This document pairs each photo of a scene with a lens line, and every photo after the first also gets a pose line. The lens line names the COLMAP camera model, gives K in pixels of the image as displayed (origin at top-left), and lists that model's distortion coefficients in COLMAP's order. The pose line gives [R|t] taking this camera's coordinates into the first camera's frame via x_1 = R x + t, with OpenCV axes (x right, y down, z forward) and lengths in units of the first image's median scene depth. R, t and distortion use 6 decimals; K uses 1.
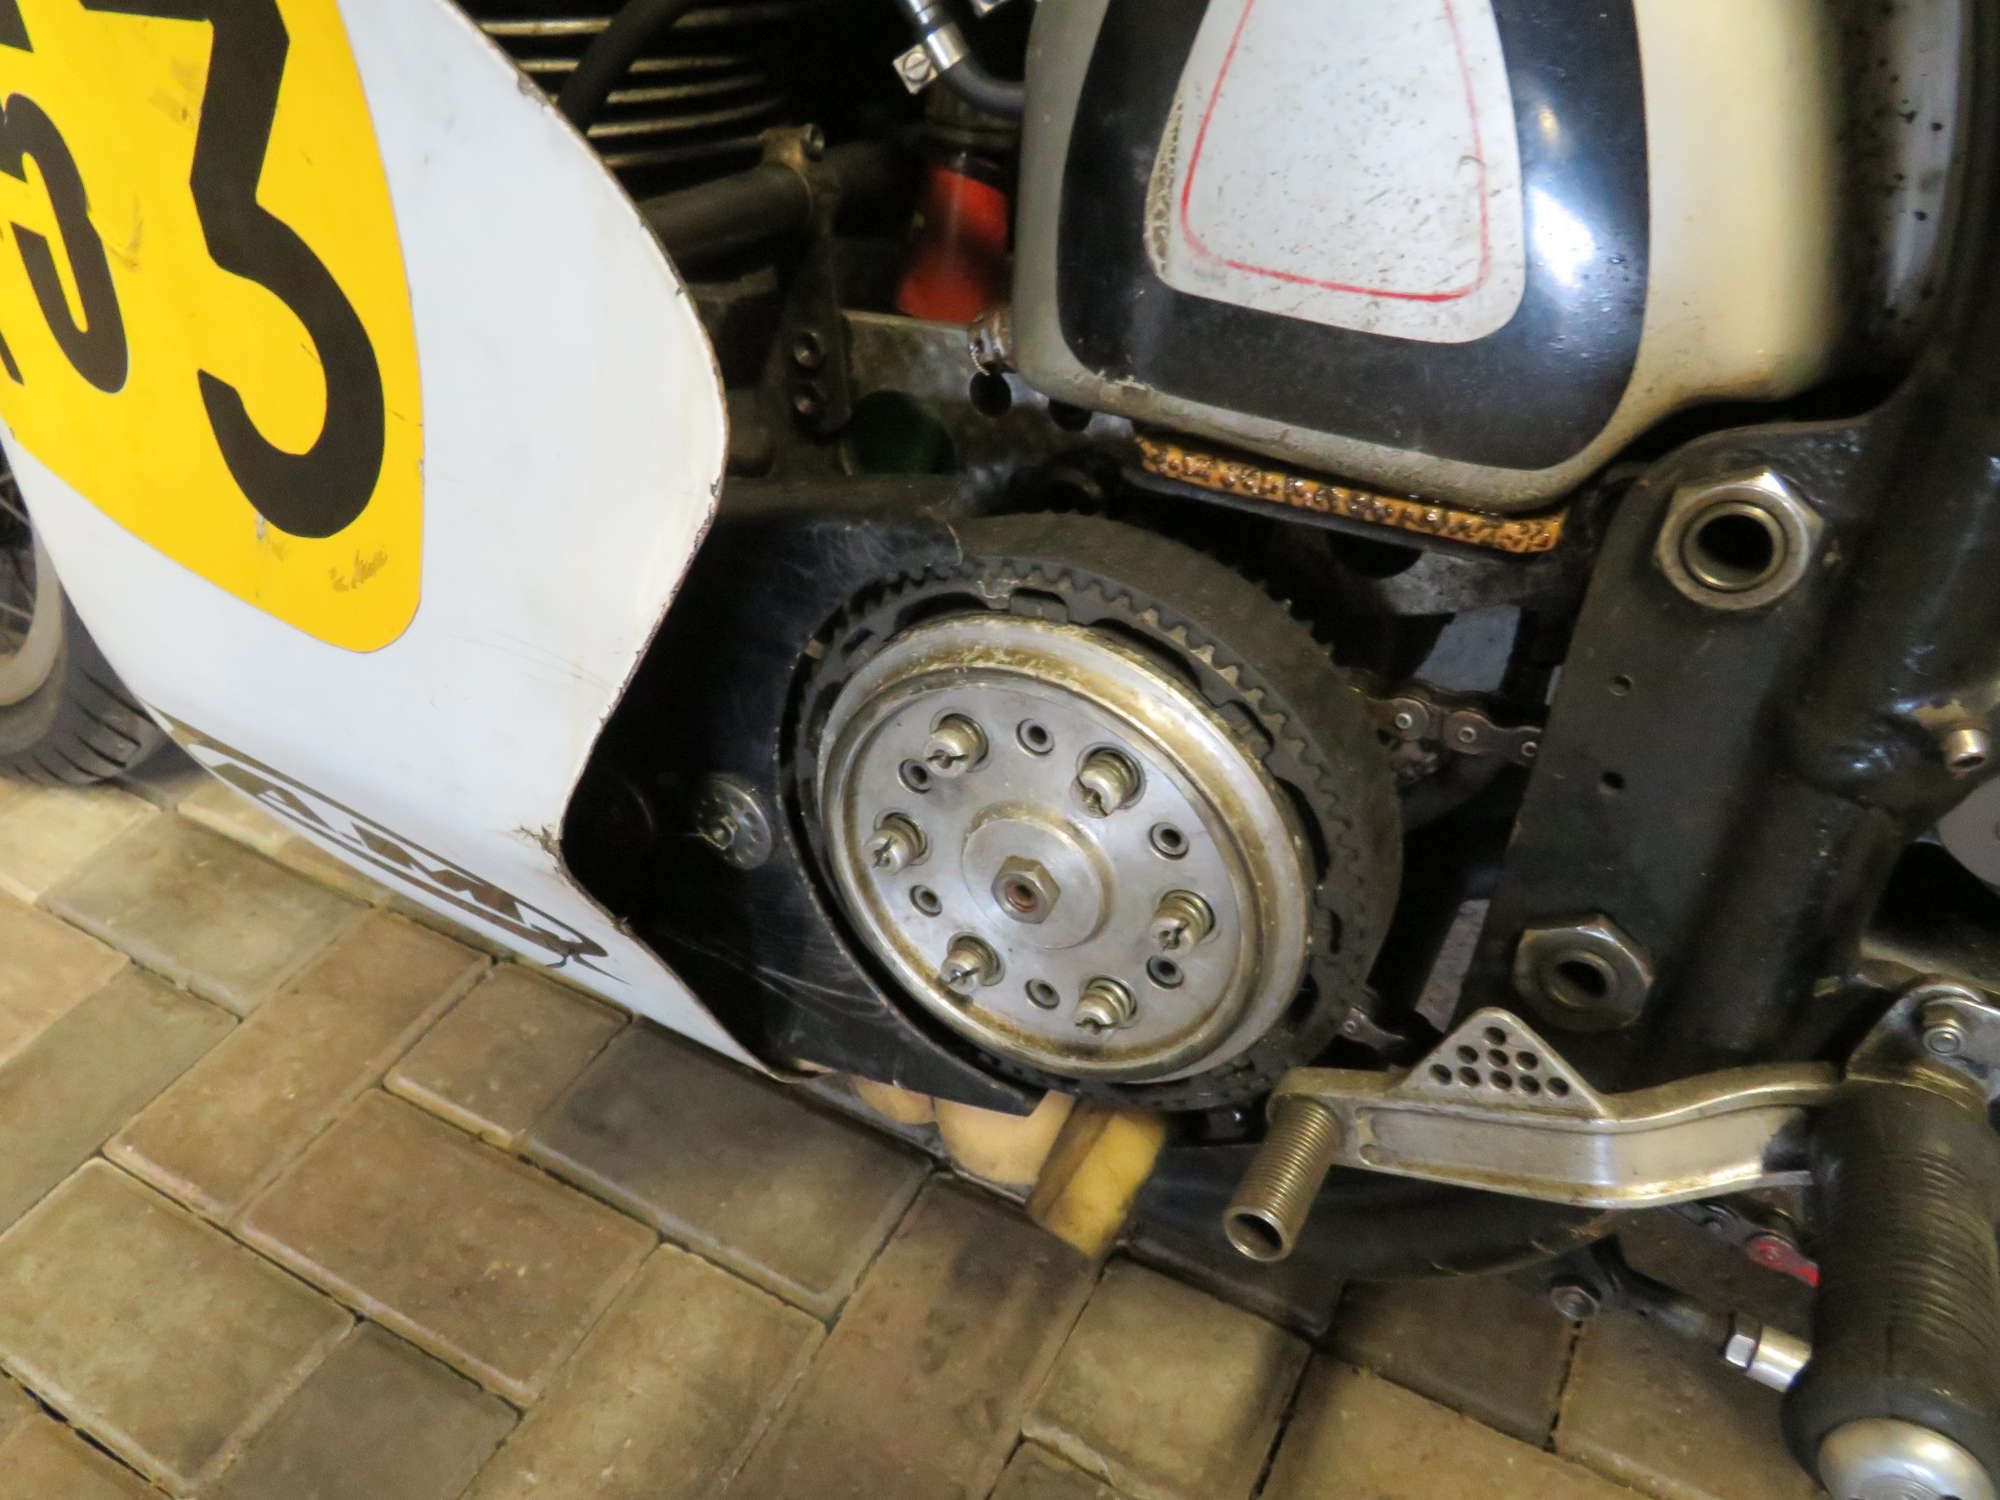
lens RADIAL K [[1412.6, 0, 990.0], [0, 1412.6, 757.1], [0, 0, 1]] dist [-0.025914, 0.004573]
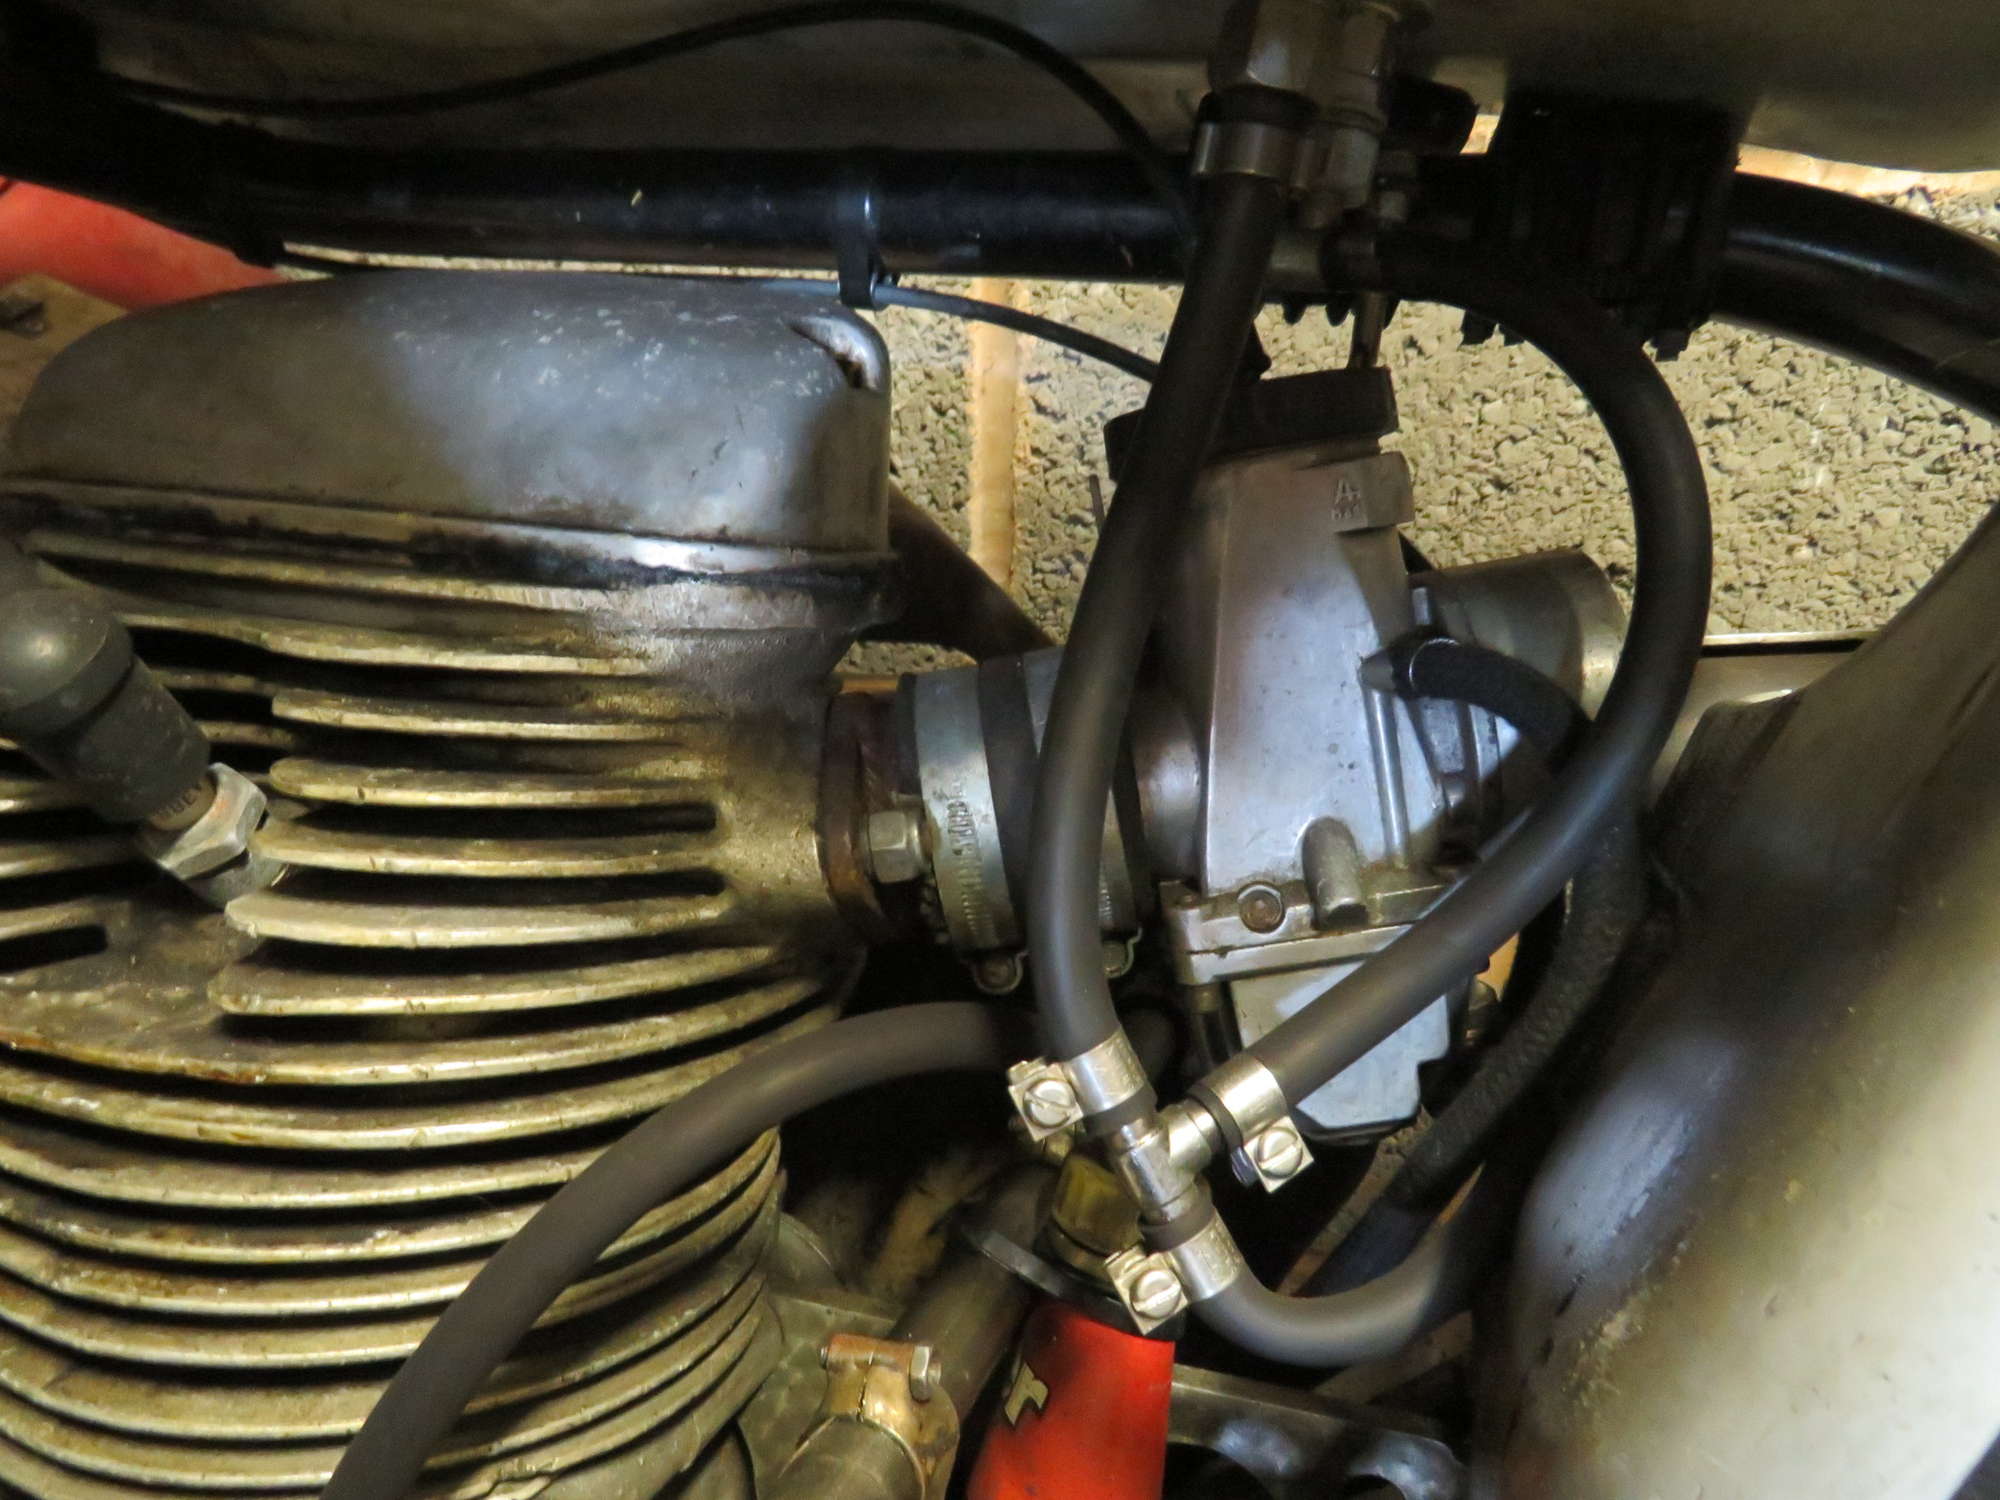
lens RADIAL K [[1412.6, 0, 995.4], [0, 1412.6, 750.8], [0, 0, 1]] dist [-0.025914, 0.004573]
pose [[0.983544, 0.036649, 0.176914, -0.250966], [0.037444, 0.916600, -0.398048, -0.524782], [-0.176748, 0.398122, 0.900144, 0.473042]]
